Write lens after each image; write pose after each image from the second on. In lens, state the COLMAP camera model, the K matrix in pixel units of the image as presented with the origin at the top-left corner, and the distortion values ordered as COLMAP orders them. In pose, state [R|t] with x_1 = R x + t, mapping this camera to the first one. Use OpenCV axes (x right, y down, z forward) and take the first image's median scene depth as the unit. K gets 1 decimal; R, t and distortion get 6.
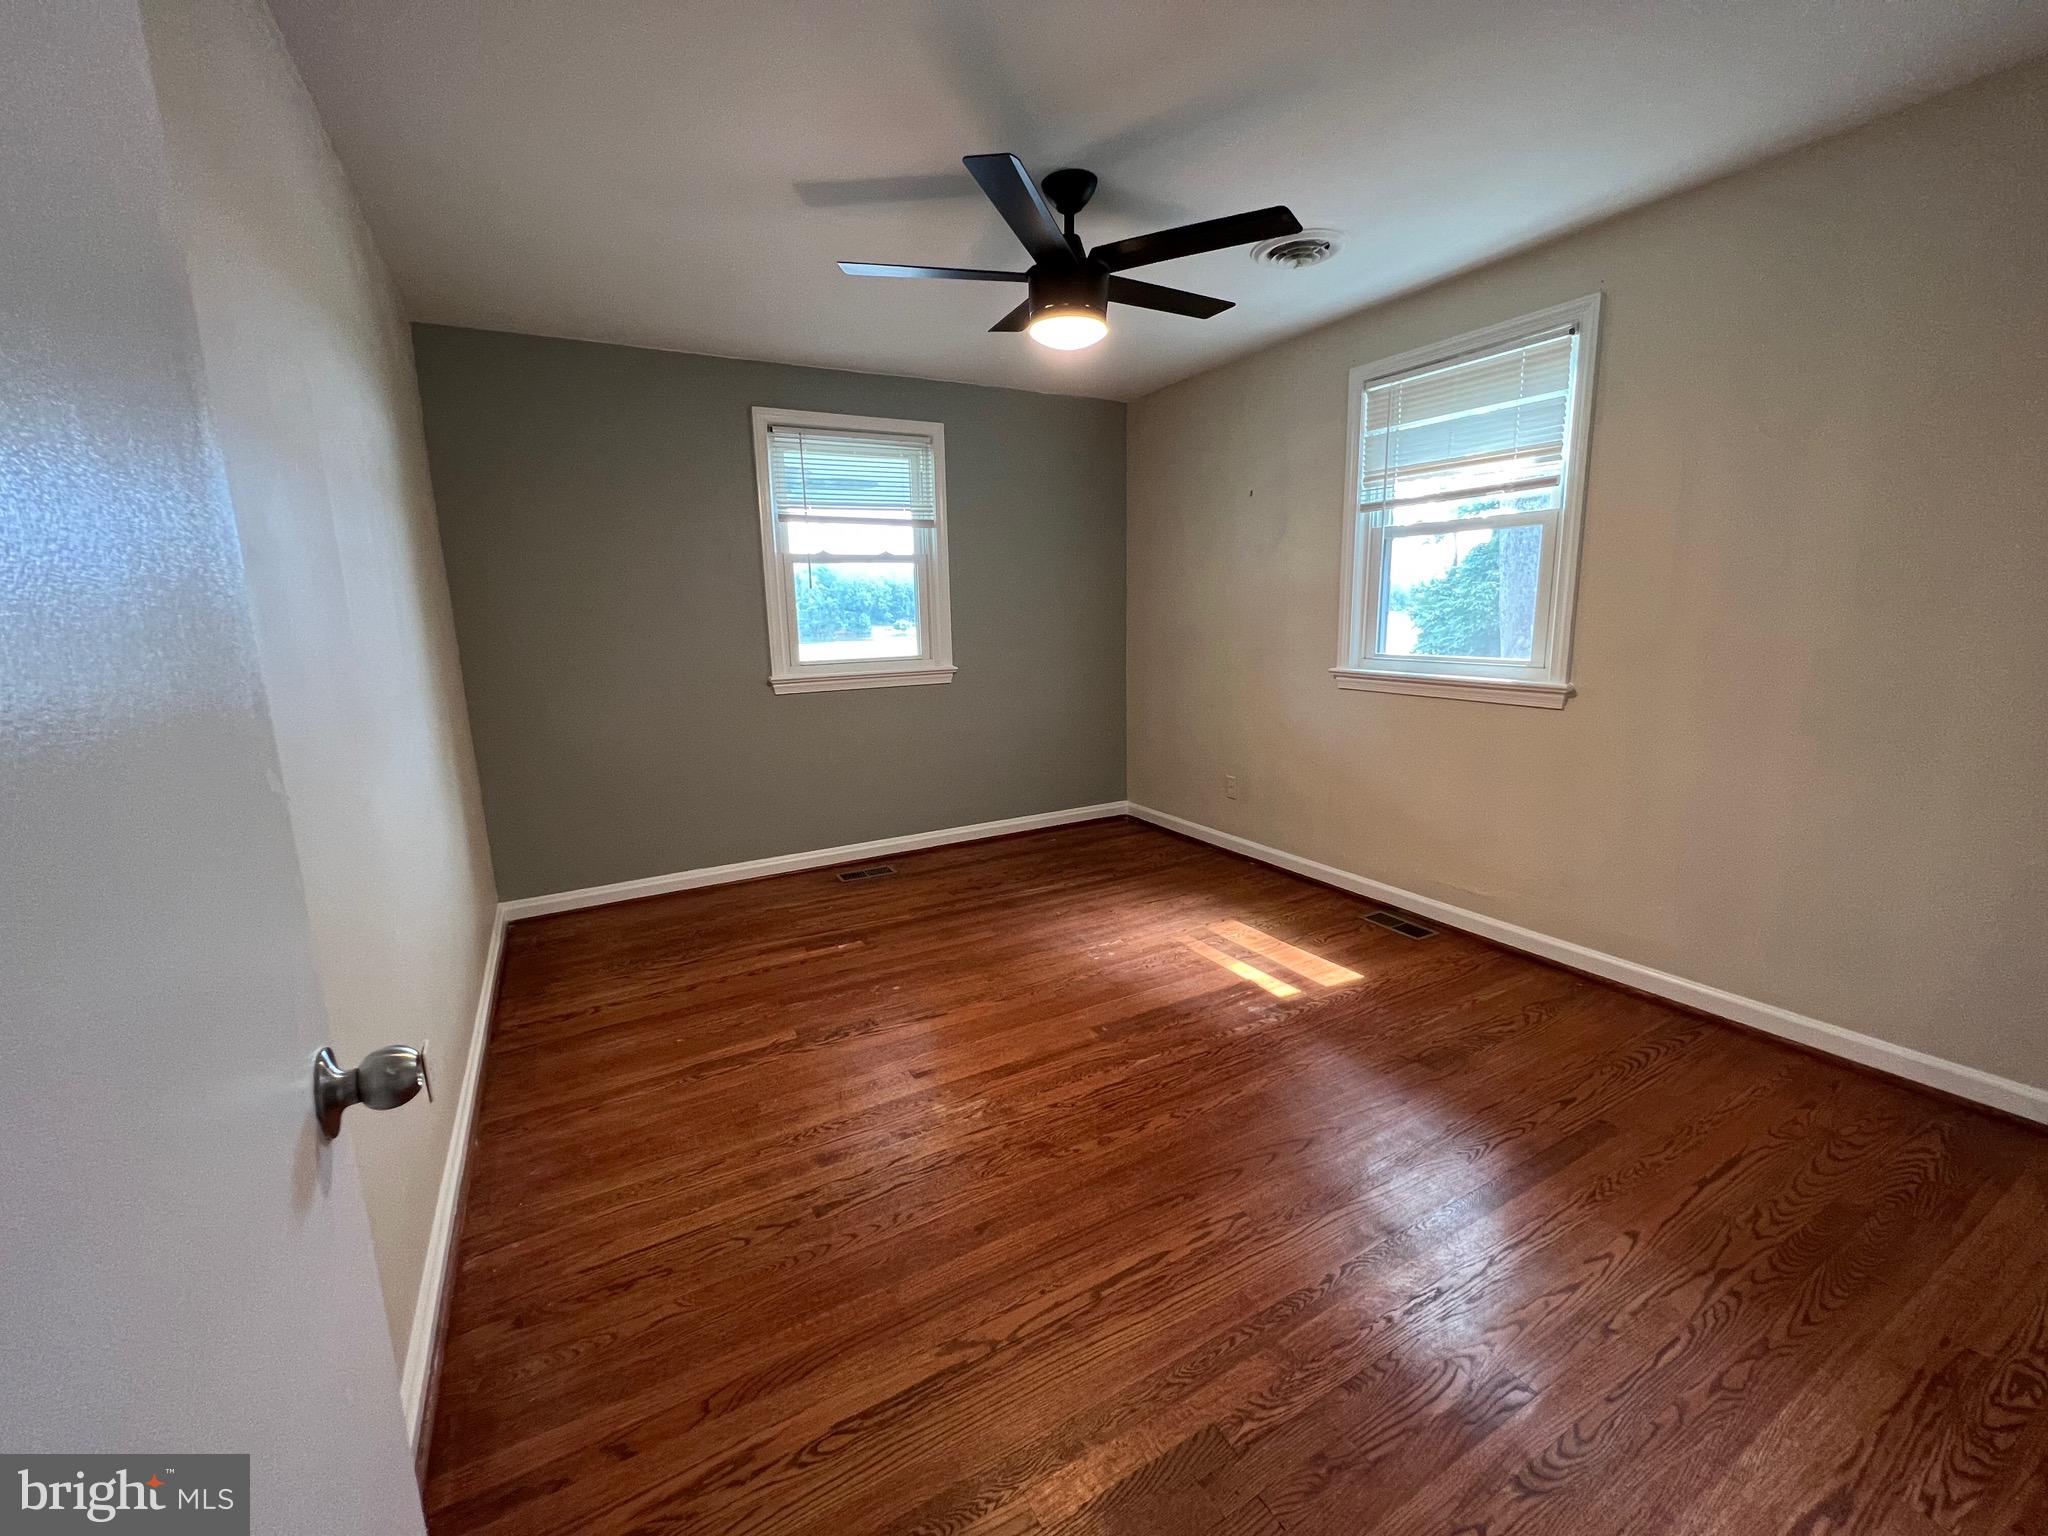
lens RADIAL K [[820.5, 0, 1021.1], [0, 820.5, 761.9], [0, 0, 1]] dist [0.001116, 0.000319]
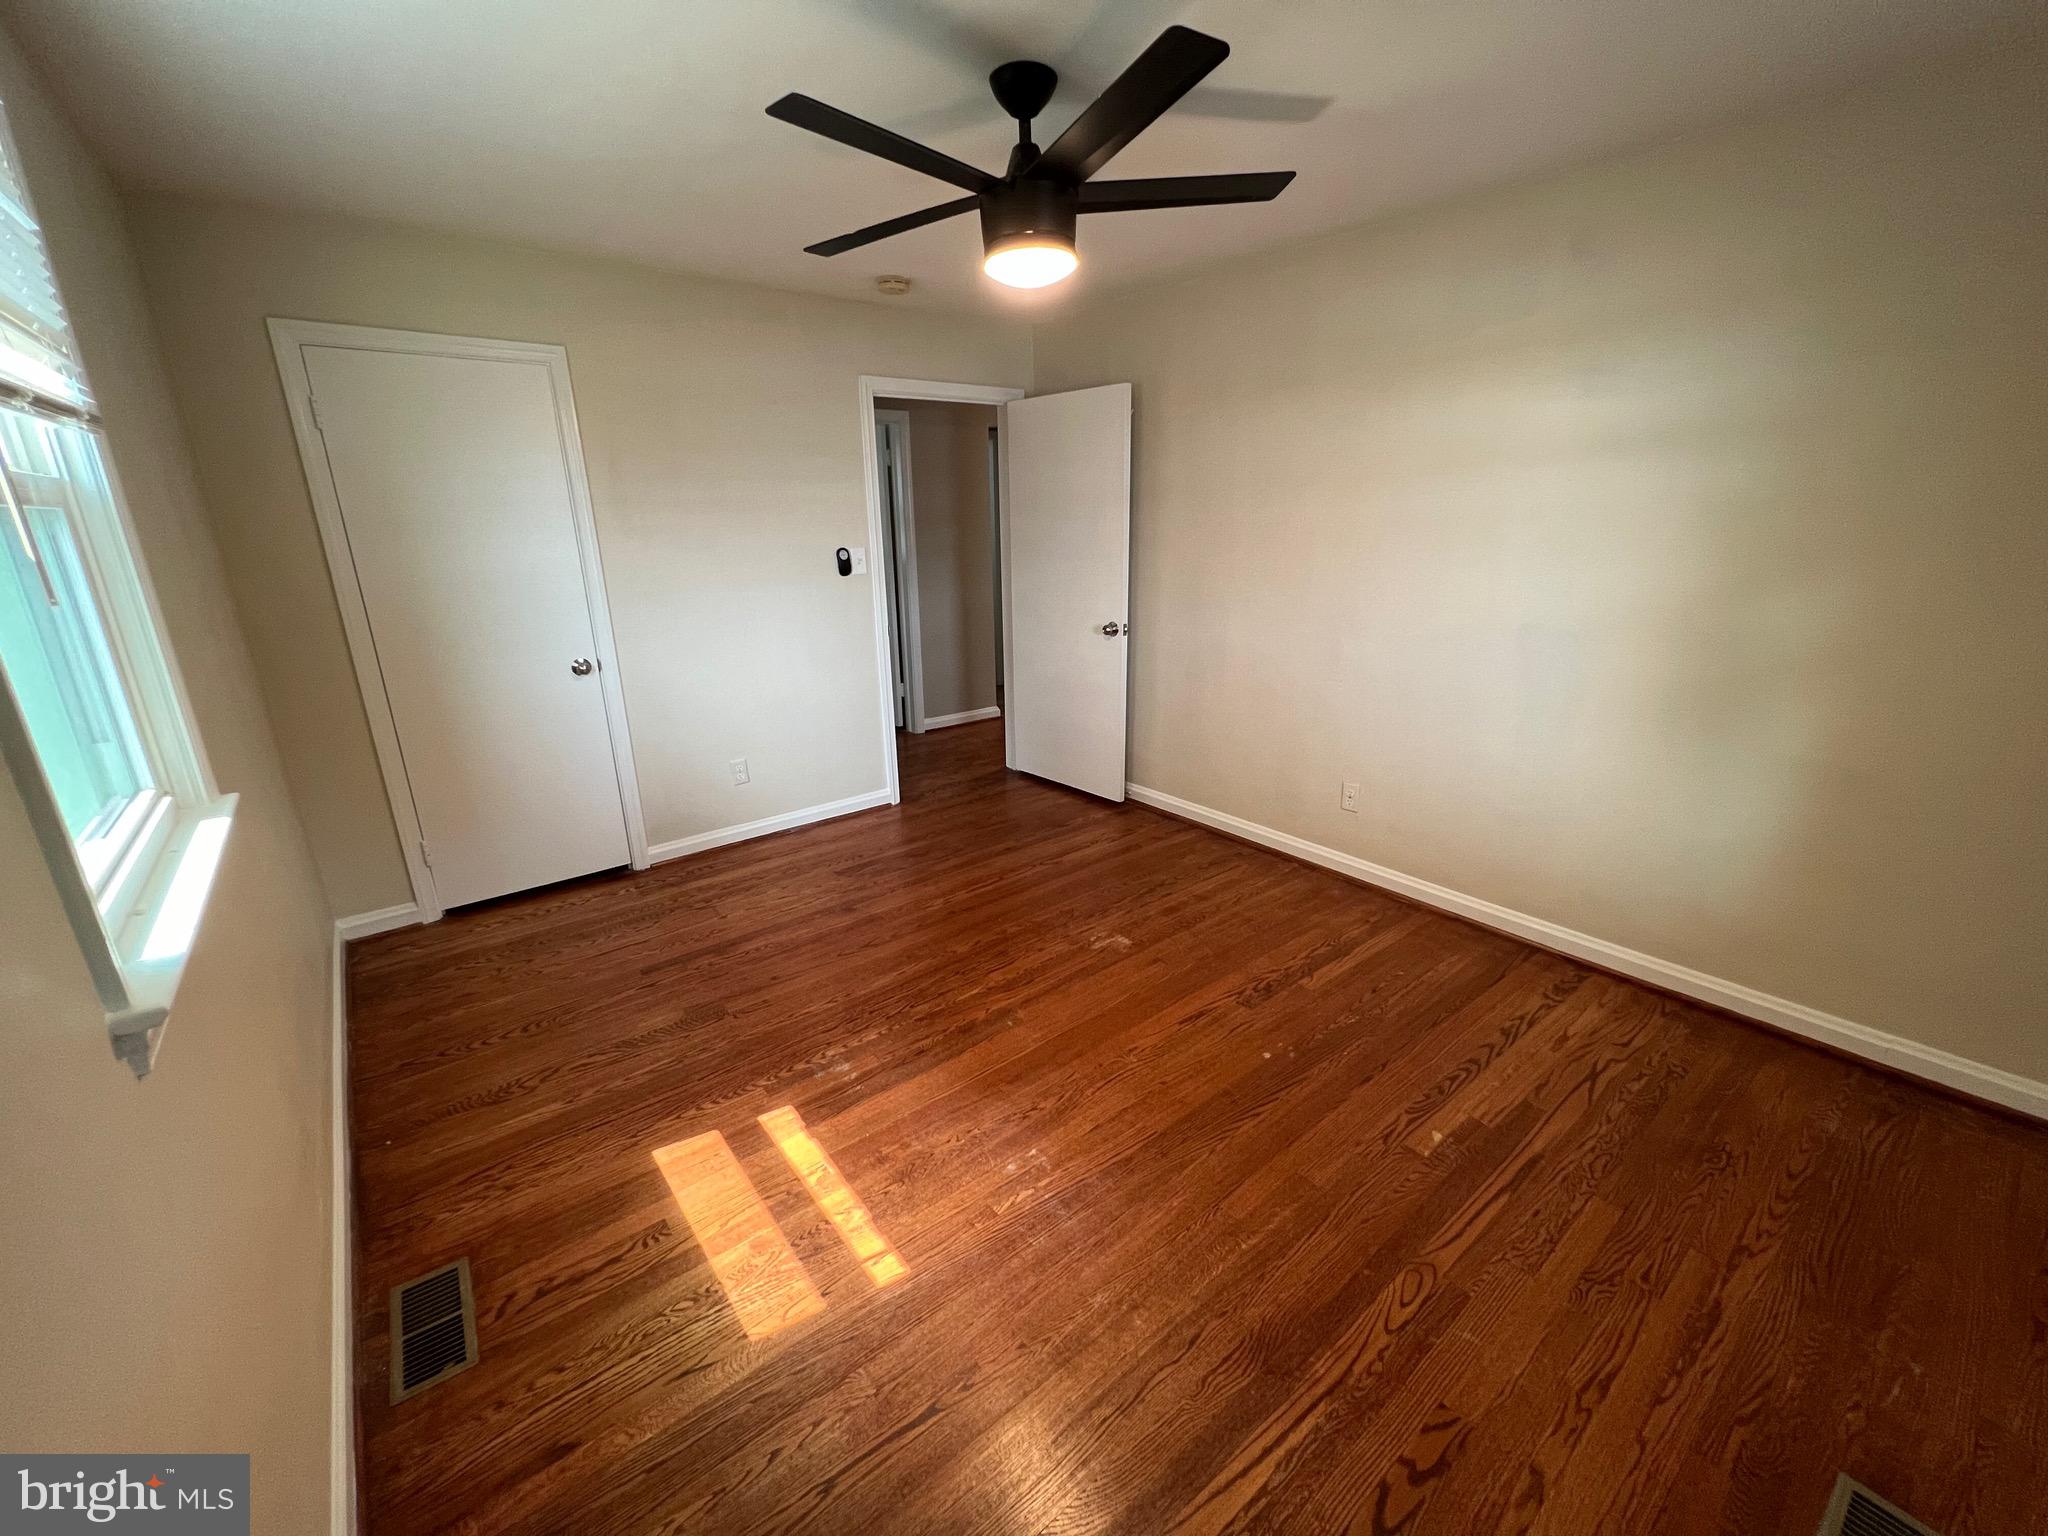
lens RADIAL K [[820.5, 0, 1021.1], [0, 820.5, 761.9], [0, 0, 1]] dist [0.001116, 0.000319]
pose [[-0.985557, 0.090855, -0.142906, 0.187840], [0.013022, 0.882051, 0.470974, -0.386589], [0.168841, 0.462311, -0.870495, 1.605758]]
